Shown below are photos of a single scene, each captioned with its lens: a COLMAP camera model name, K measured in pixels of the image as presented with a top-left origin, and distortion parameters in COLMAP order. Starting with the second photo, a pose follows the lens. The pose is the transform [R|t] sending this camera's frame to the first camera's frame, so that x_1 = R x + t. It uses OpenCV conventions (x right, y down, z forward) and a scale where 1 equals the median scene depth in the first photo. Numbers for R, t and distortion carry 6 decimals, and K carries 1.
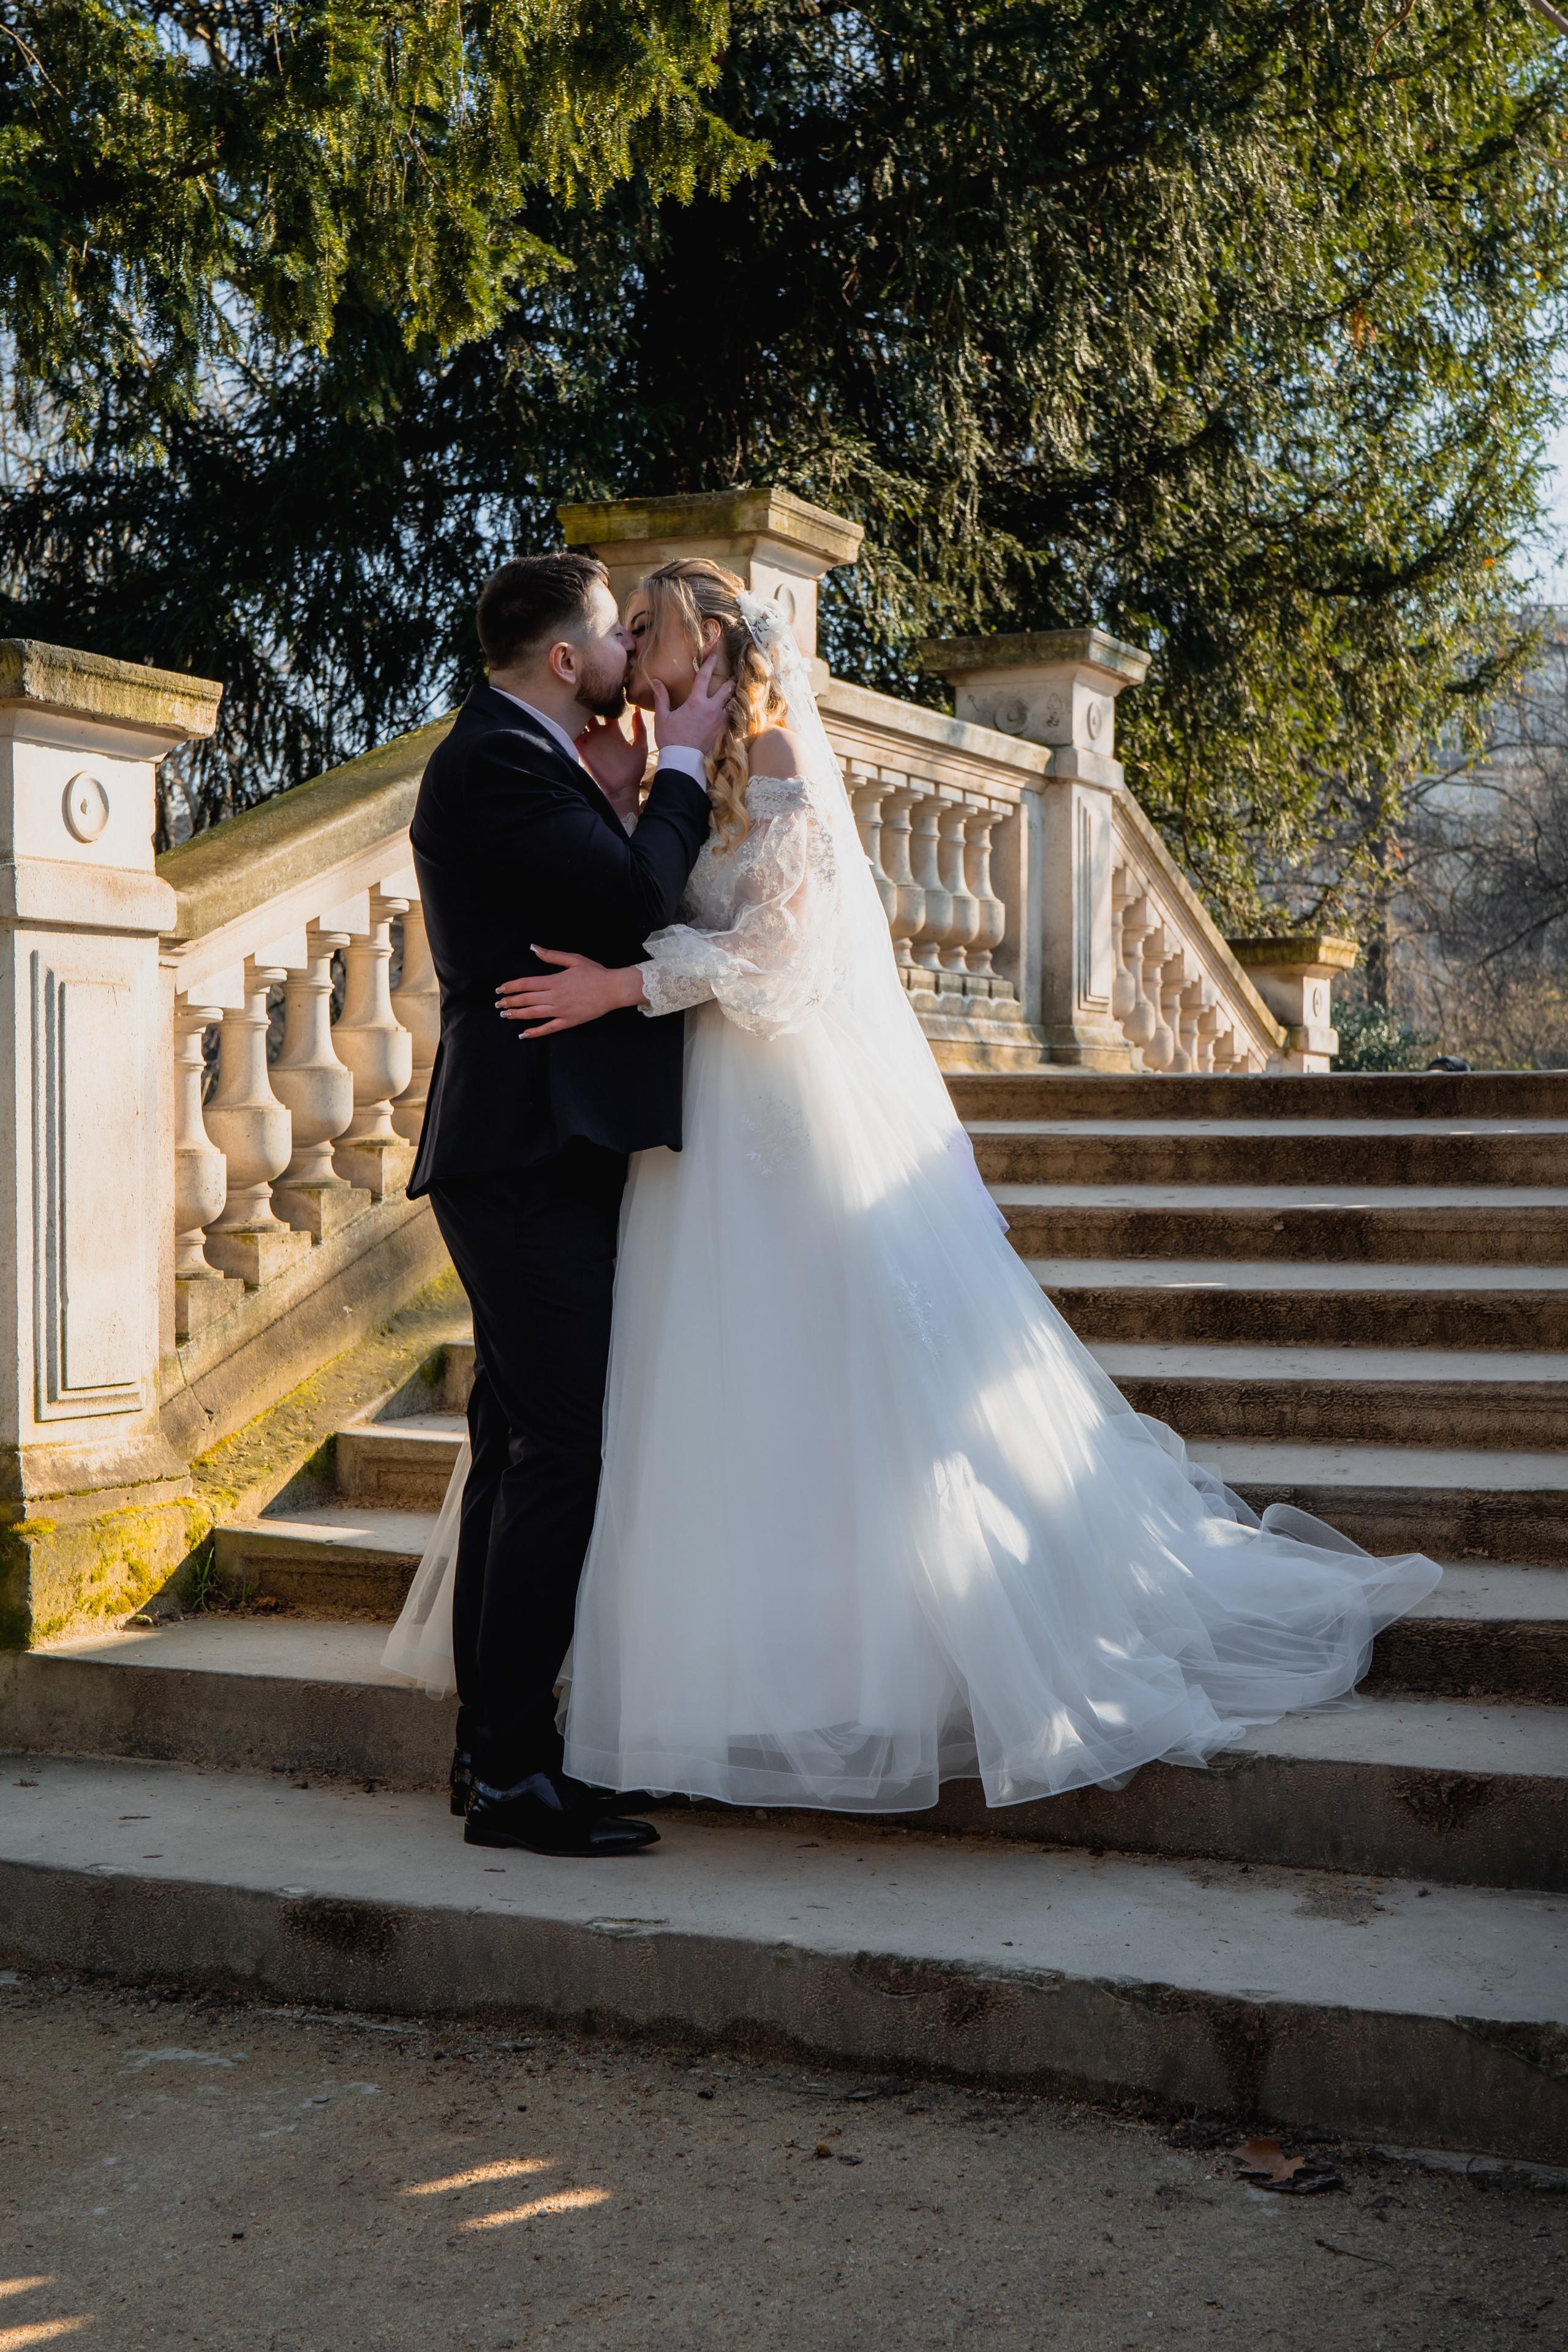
lens RADIAL K [[3301.1, 0, 760.0], [0, 3301.1, 1170.2], [0, 0, 1]] dist [0.005440, 0.000000]
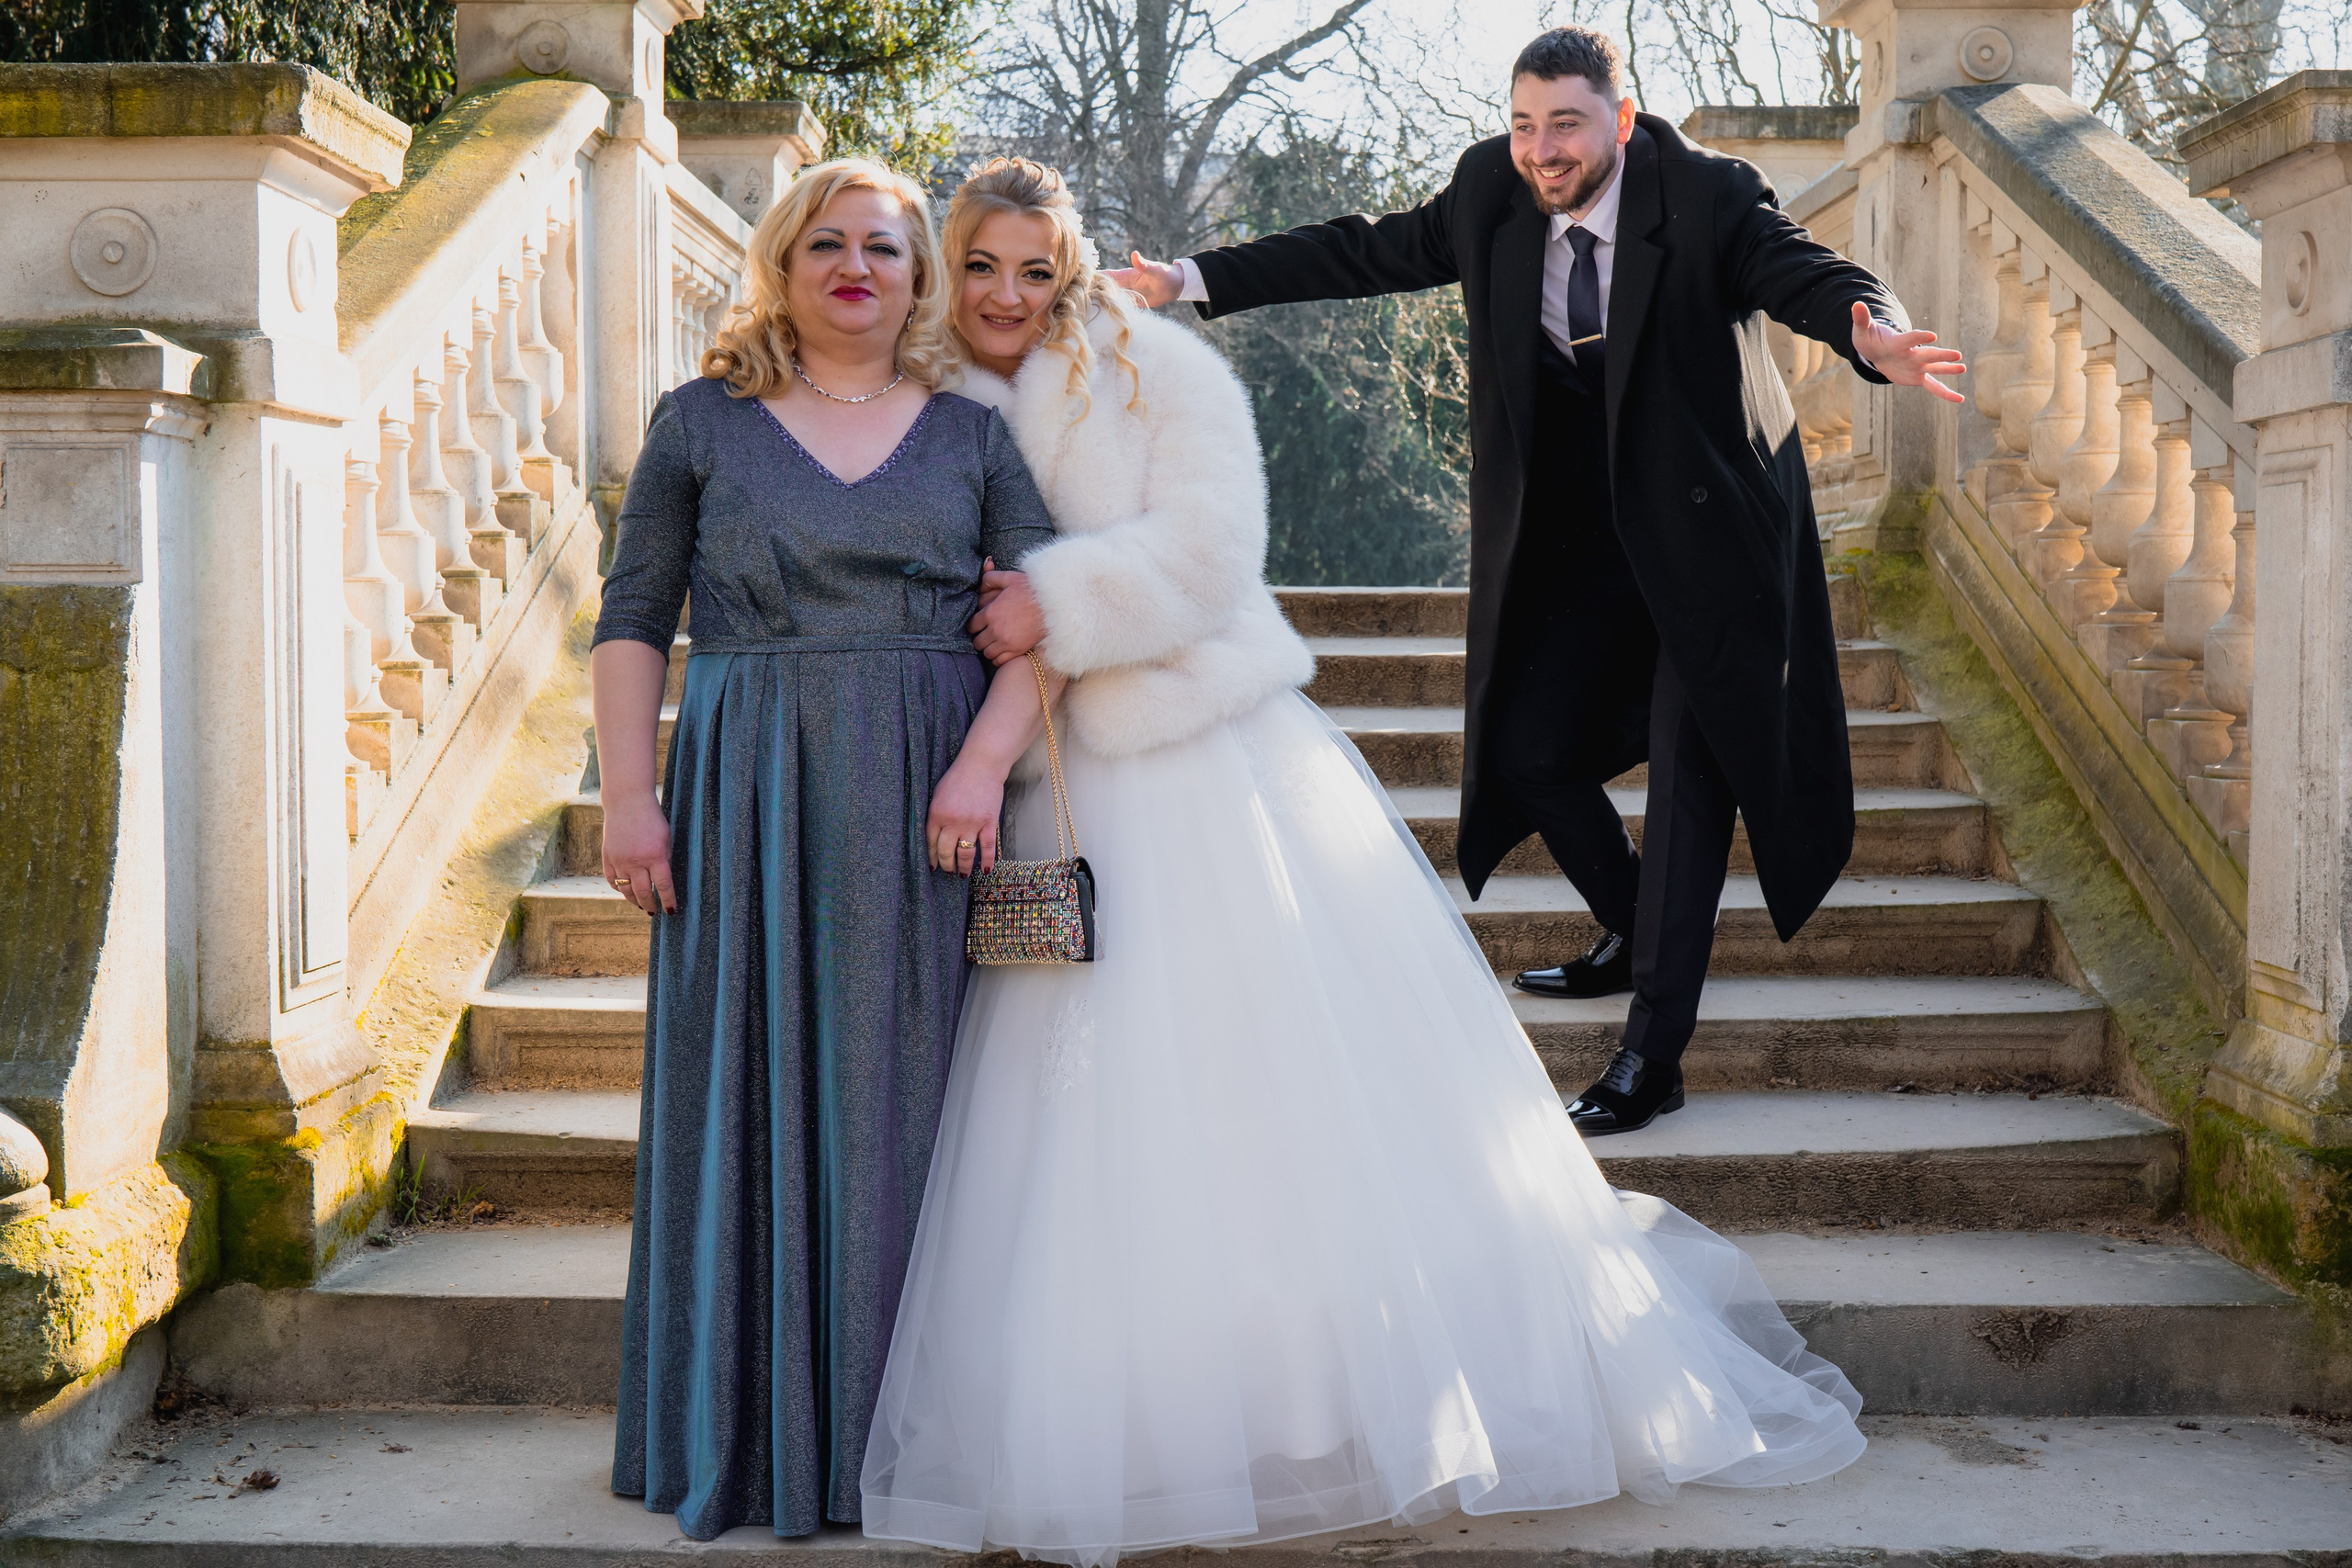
lens RADIAL K [[3300.8, 0, 1210.4], [0, 3300.8, 875.3], [0, 0, 1]] dist [0.005440, 0.000000]
pose [[0.908683, -0.026097, 0.416671, -0.340856], [-0.002876, 0.997629, 0.068755, -0.015823], [-0.417478, -0.063675, 0.906453, 0.146079]]
